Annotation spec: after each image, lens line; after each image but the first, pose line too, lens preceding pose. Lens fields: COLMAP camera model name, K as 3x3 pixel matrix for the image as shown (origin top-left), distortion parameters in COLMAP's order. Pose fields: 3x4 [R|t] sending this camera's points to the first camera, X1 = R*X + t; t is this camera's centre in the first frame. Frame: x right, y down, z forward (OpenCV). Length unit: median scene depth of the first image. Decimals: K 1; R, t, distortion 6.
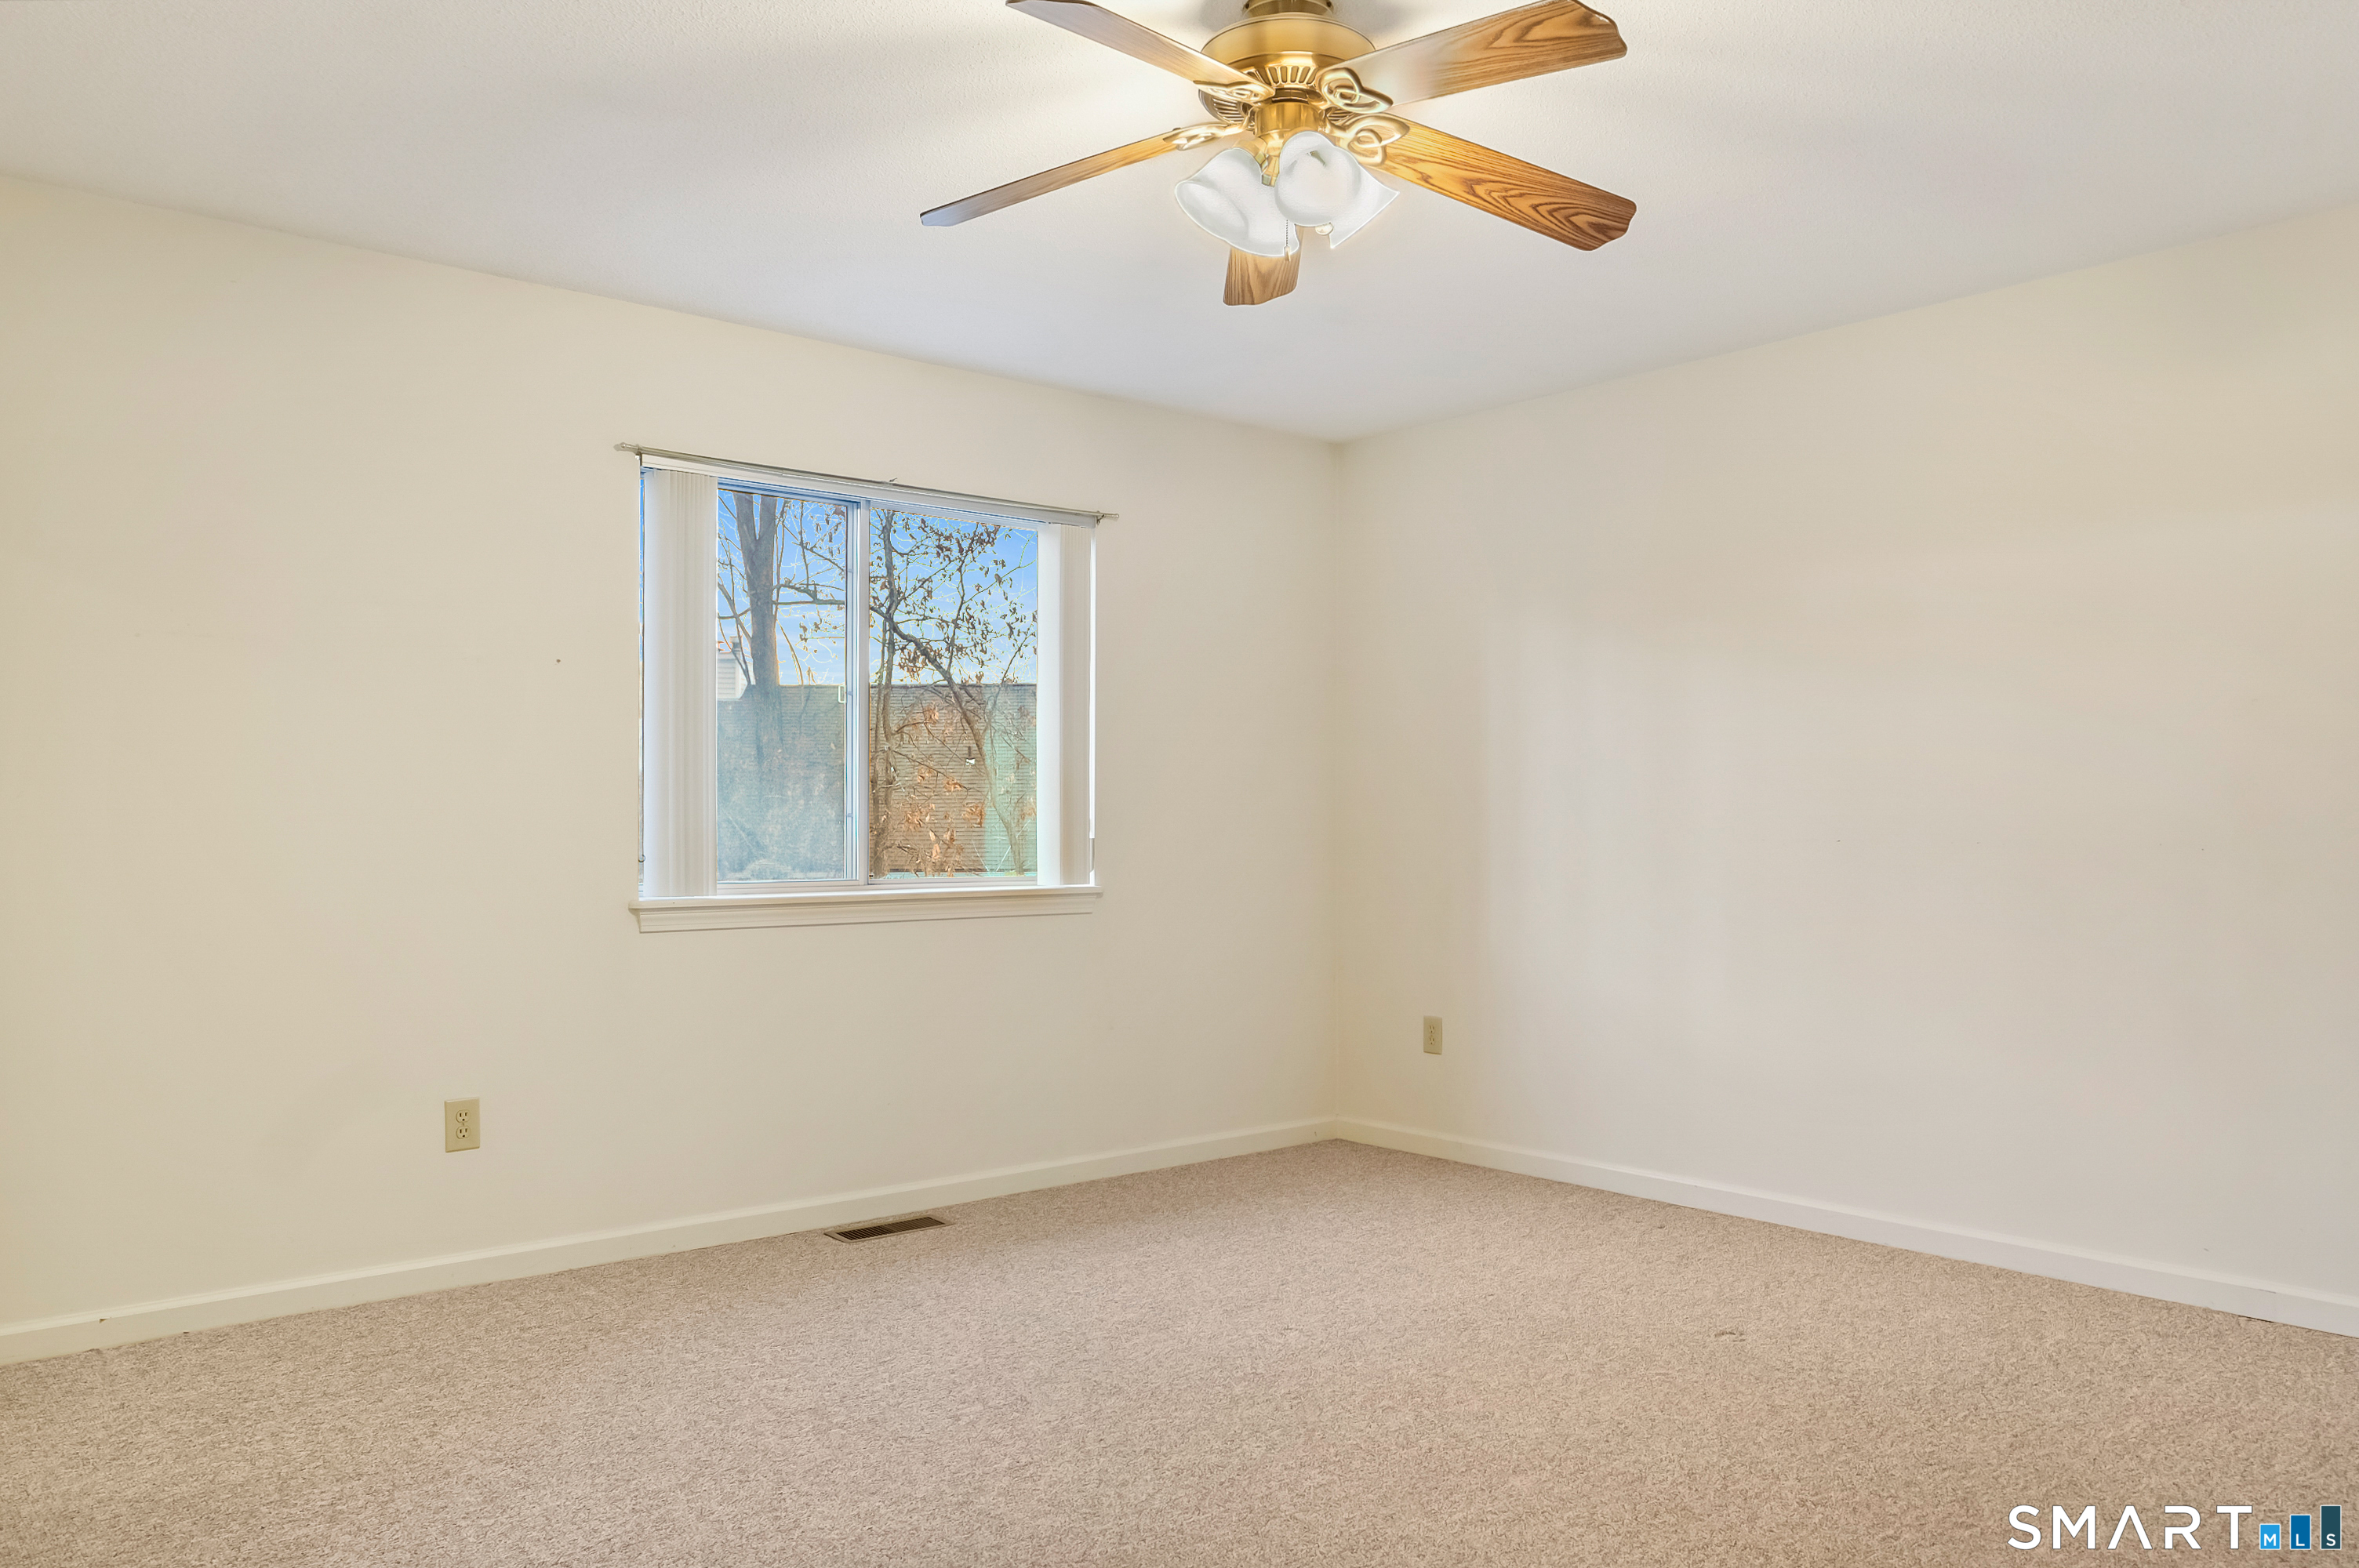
lens RADIAL K [[1658.0, 0, 1169.5], [0, 1658.0, 815.4], [0, 0, 1]] dist [-0.007698, -0.002810]
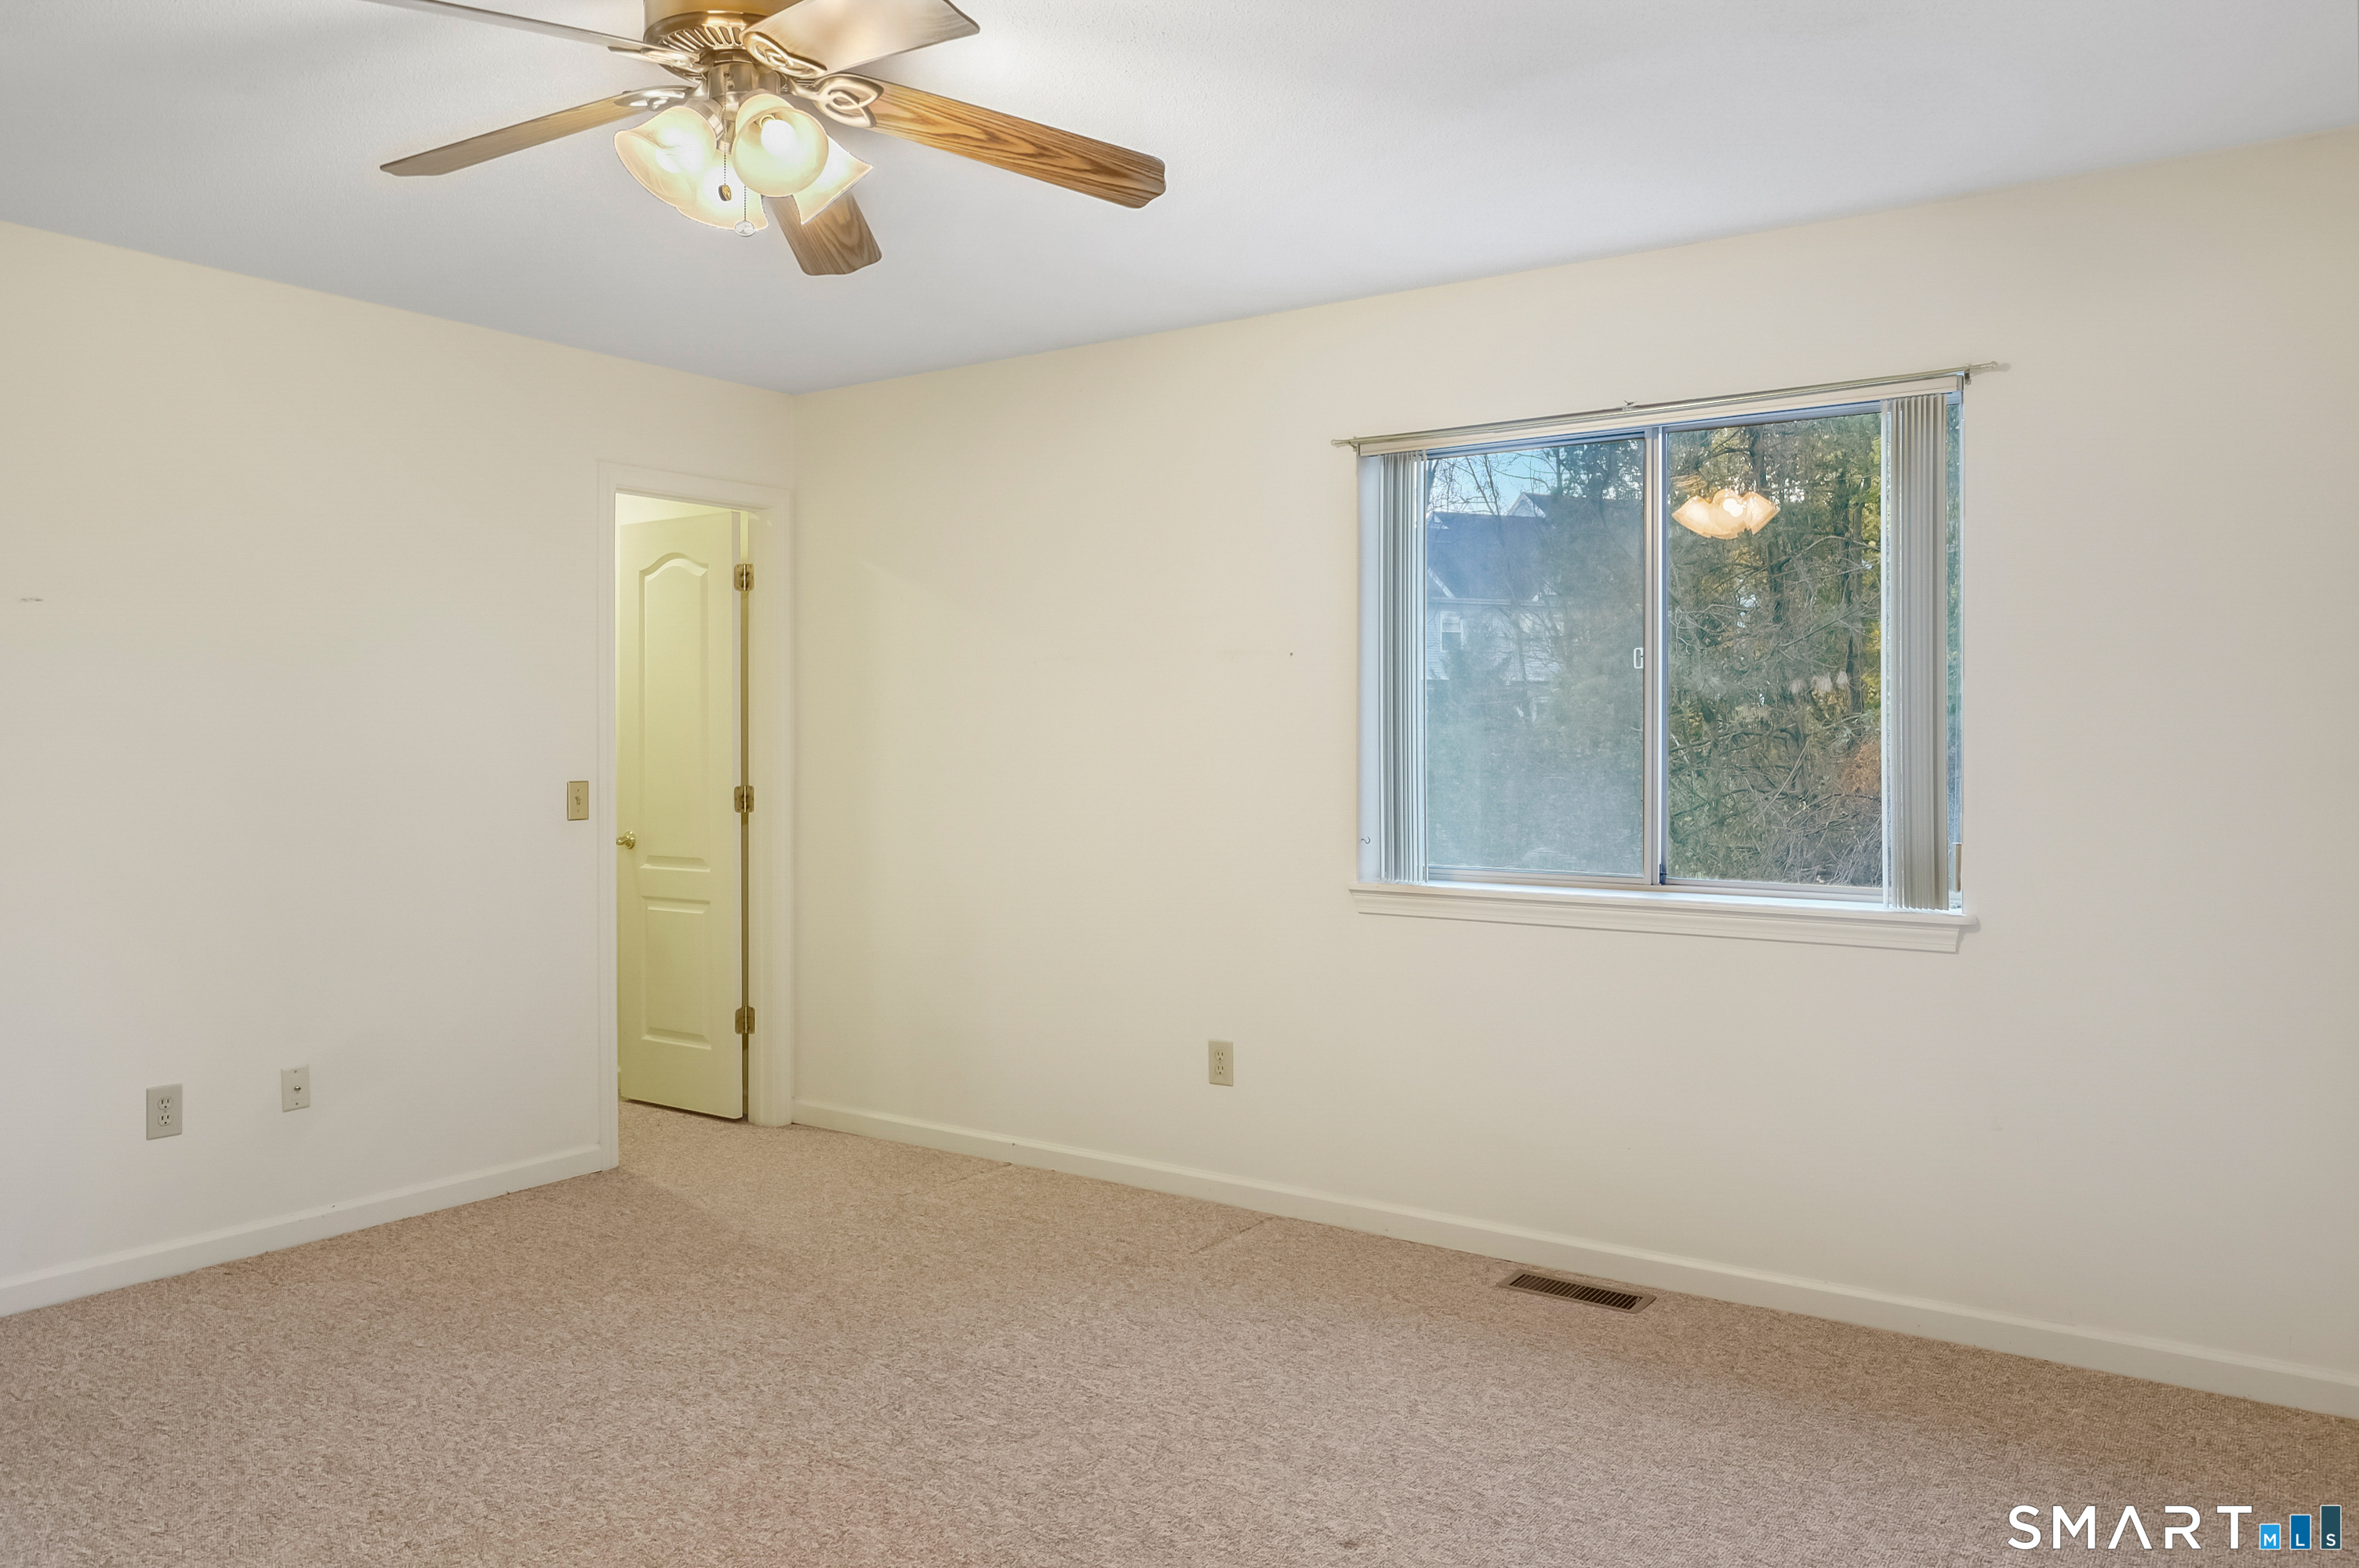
lens RADIAL K [[1646.3, 0, 1178.2], [0, 1646.3, 747.4], [0, 0, 1]] dist [-0.007590, -0.002116]
pose [[0.279400, 0.003311, -0.960169, 0.665964], [0.000197, 0.999994, 0.003506, -0.037489], [0.960175, -0.001169, 0.279398, 0.648722]]
